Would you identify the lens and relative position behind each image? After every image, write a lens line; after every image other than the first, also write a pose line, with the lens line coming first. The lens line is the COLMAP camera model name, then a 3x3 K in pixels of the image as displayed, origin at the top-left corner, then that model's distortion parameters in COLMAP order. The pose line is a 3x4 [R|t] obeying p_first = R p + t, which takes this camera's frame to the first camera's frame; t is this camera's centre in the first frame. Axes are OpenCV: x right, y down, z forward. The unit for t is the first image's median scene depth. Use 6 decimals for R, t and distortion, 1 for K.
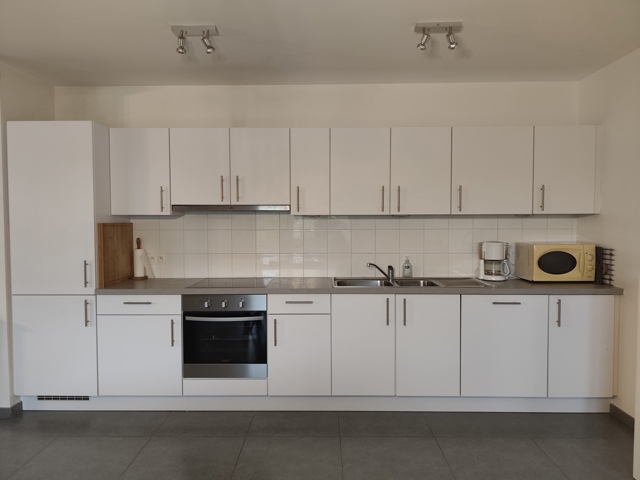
lens RADIAL K [[430.9, 0, 317.1], [0, 430.9, 236.7], [0, 0, 1]] dist [0.011041, 0.001432]
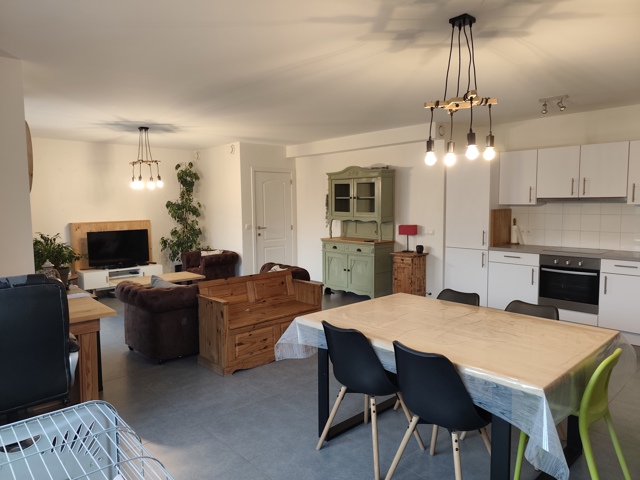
lens RADIAL K [[430.9, 0, 320.8], [0, 430.9, 238.7], [0, 0, 1]] dist [0.011041, 0.001432]
pose [[0.682630, 0.058874, -0.728389, 0.289290], [-0.019540, 0.997864, 0.062342, -0.008591], [0.730503, -0.028324, 0.682322, -0.672289]]
